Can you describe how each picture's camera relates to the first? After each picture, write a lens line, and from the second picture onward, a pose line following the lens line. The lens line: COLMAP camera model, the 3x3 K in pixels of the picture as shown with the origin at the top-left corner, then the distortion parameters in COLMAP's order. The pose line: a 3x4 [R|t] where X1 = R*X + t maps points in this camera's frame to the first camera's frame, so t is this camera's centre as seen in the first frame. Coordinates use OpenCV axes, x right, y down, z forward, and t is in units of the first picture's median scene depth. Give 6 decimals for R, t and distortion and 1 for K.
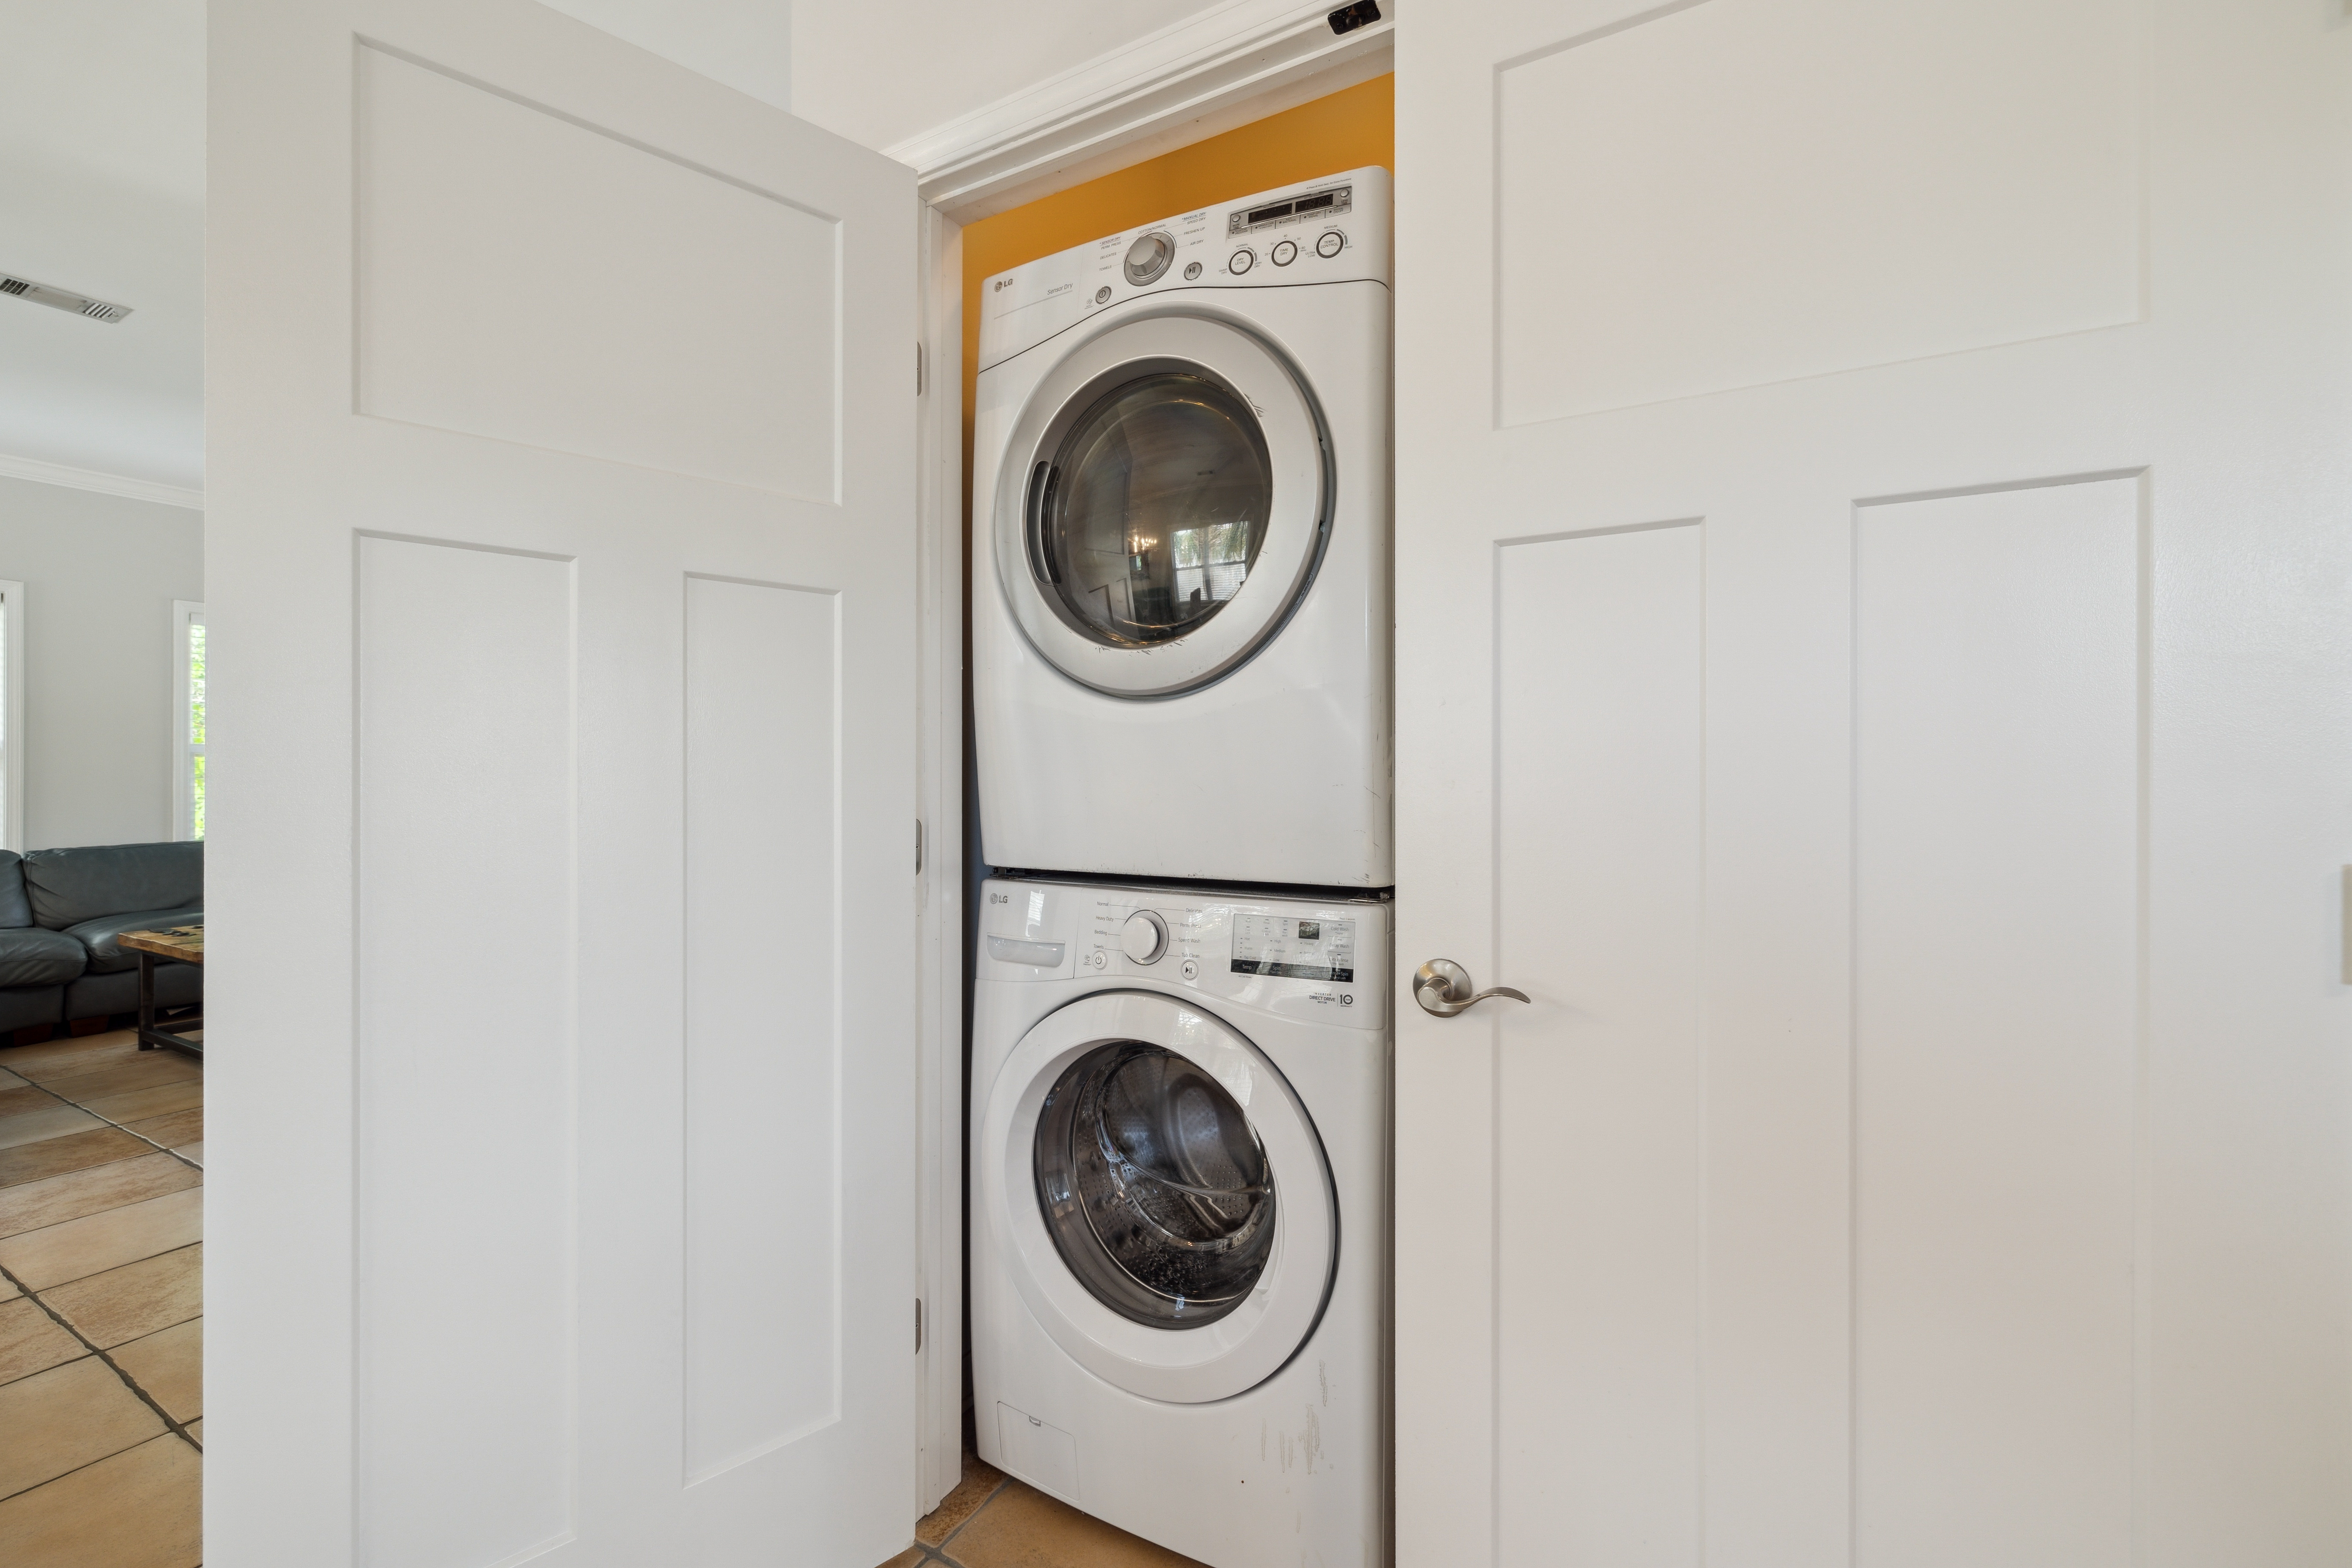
lens RADIAL K [[990.7, 0, 1167.7], [0, 990.7, 777.2], [0, 0, 1]] dist [-0.000420, 0.000224]
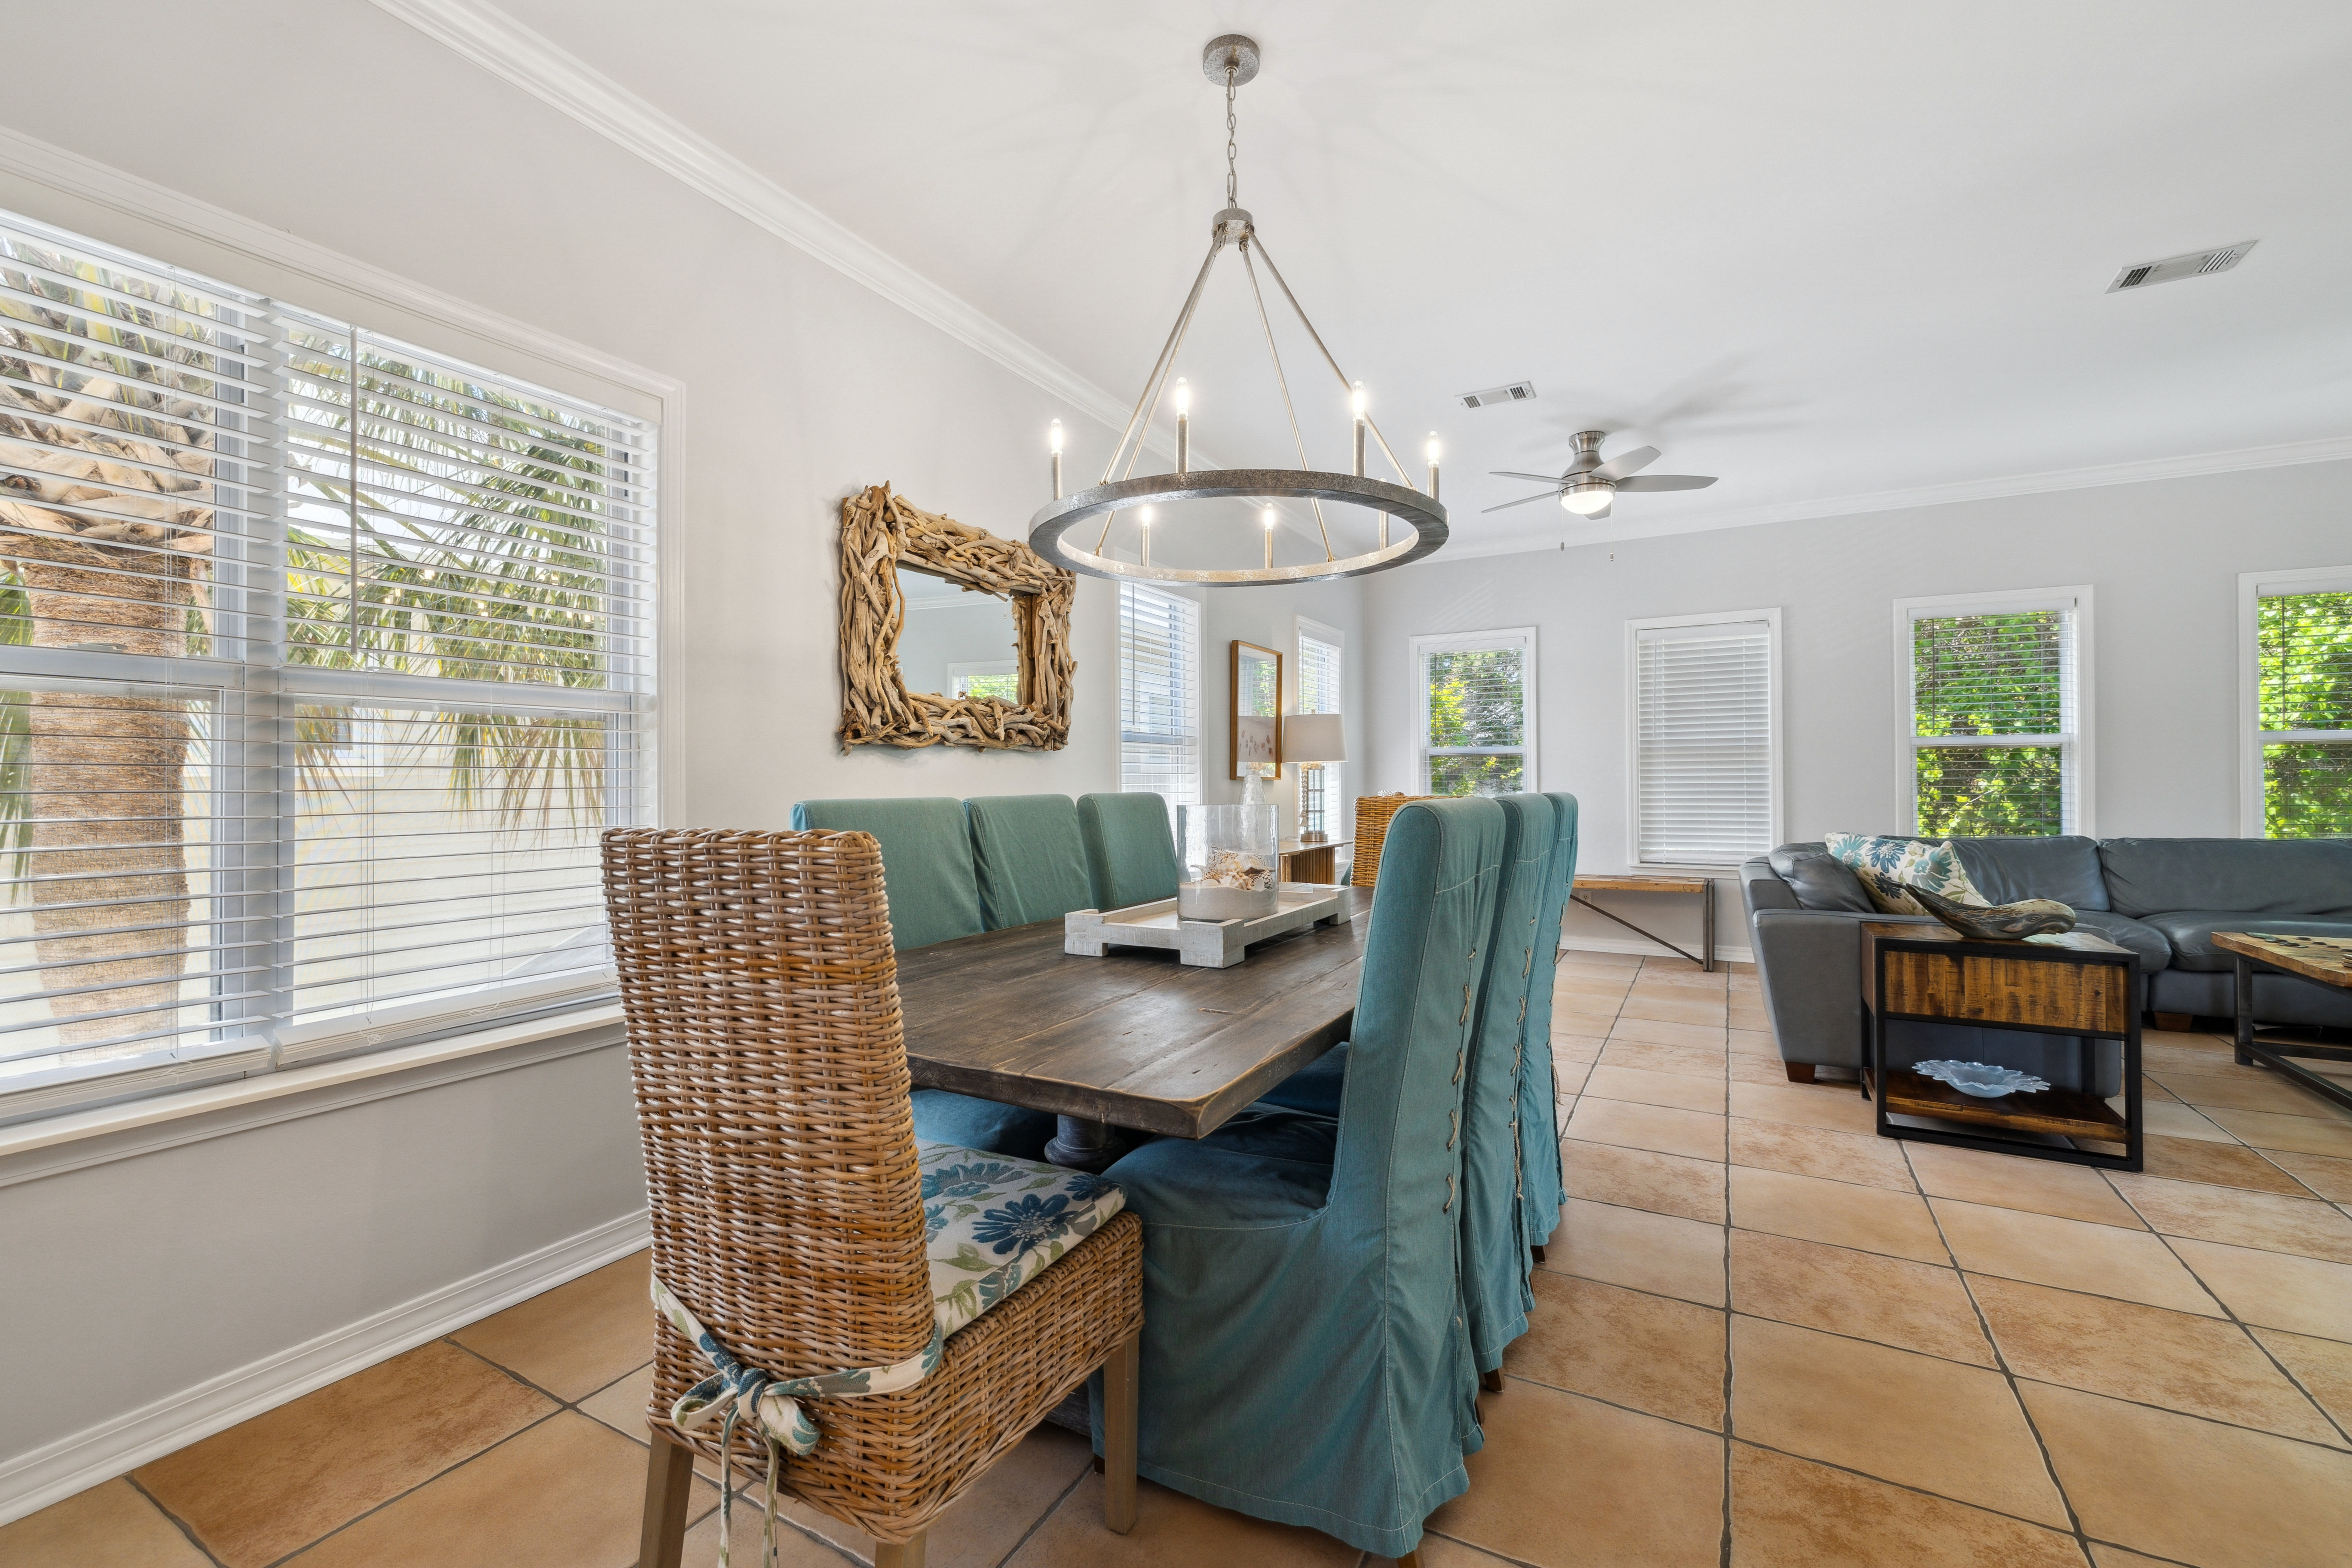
lens RADIAL K [[990.7, 0, 1167.7], [0, 990.7, 777.2], [0, 0, 1]] dist [-0.000420, 0.000224]
pose [[0.006525, -0.003354, -0.999973, -0.119522], [0.005992, 0.999977, -0.003315, 0.007735], [0.999961, -0.005971, 0.006545, 0.004361]]
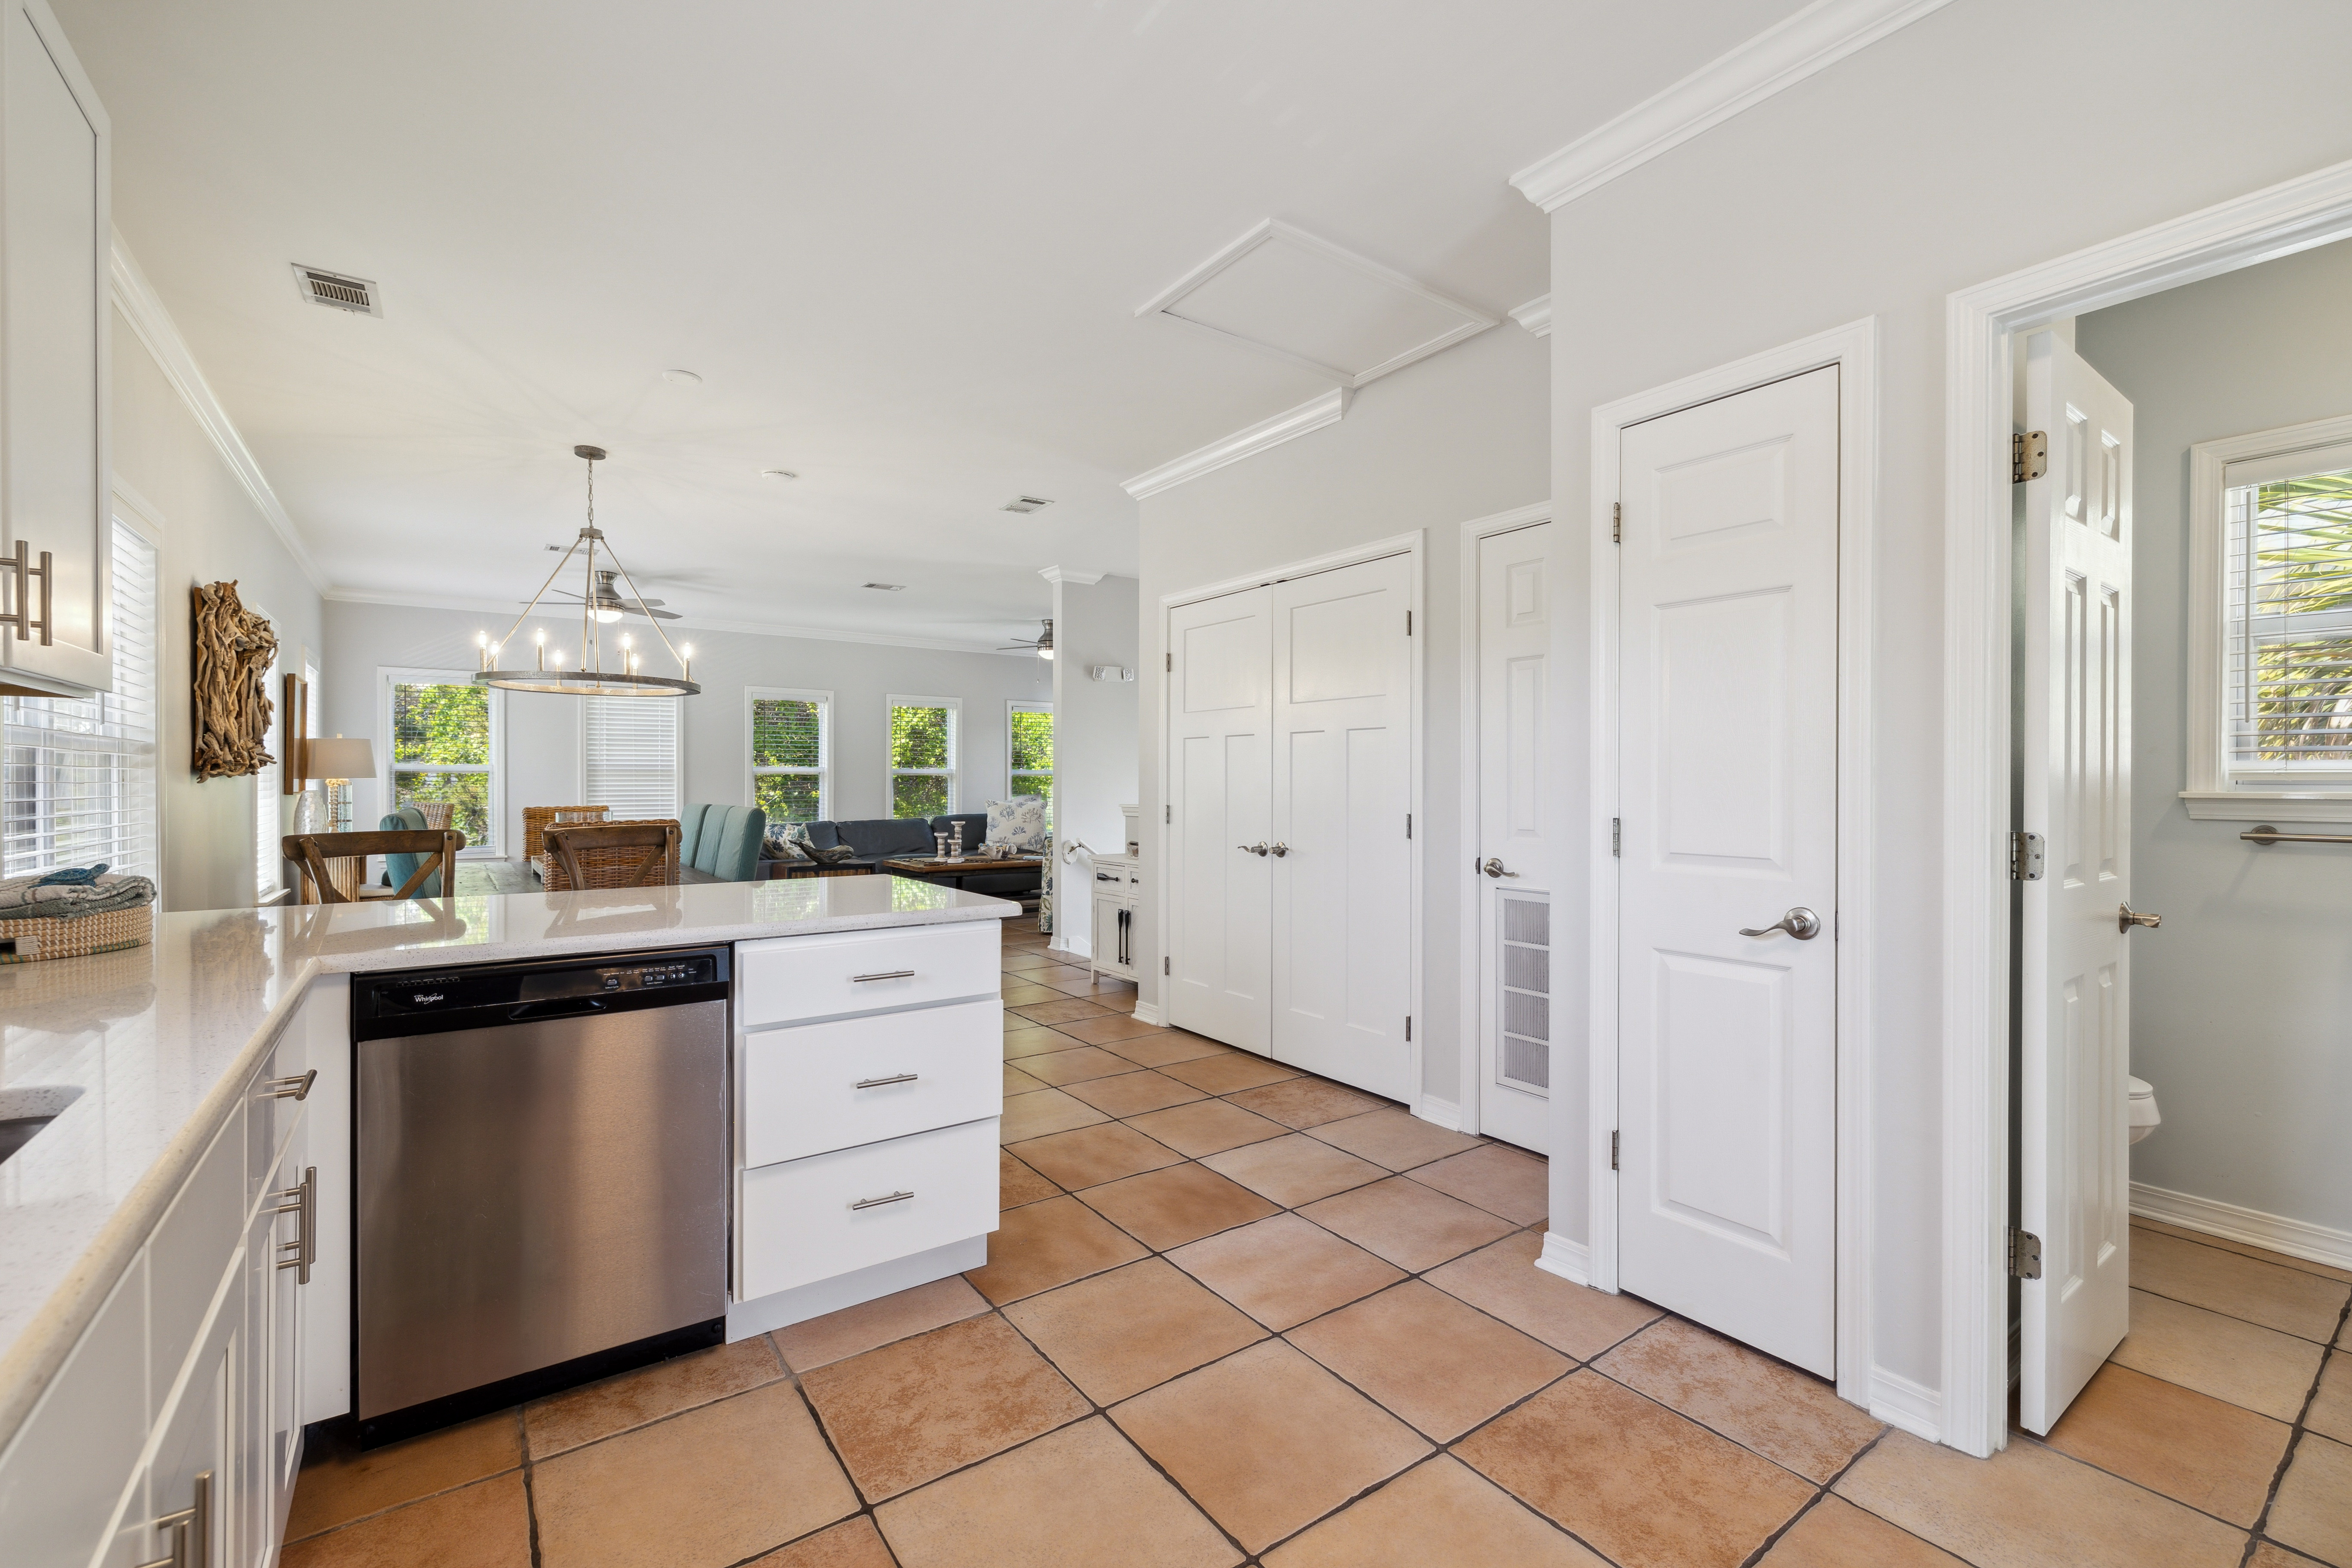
lens RADIAL K [[990.7, 0, 1167.7], [0, 990.7, 777.2], [0, 0, 1]] dist [-0.000420, 0.000224]
pose [[0.909839, -0.000956, -0.414960, 0.376568], [-0.000985, 0.999990, -0.004463, -0.011598], [0.414960, 0.004469, 0.909829, -0.663893]]
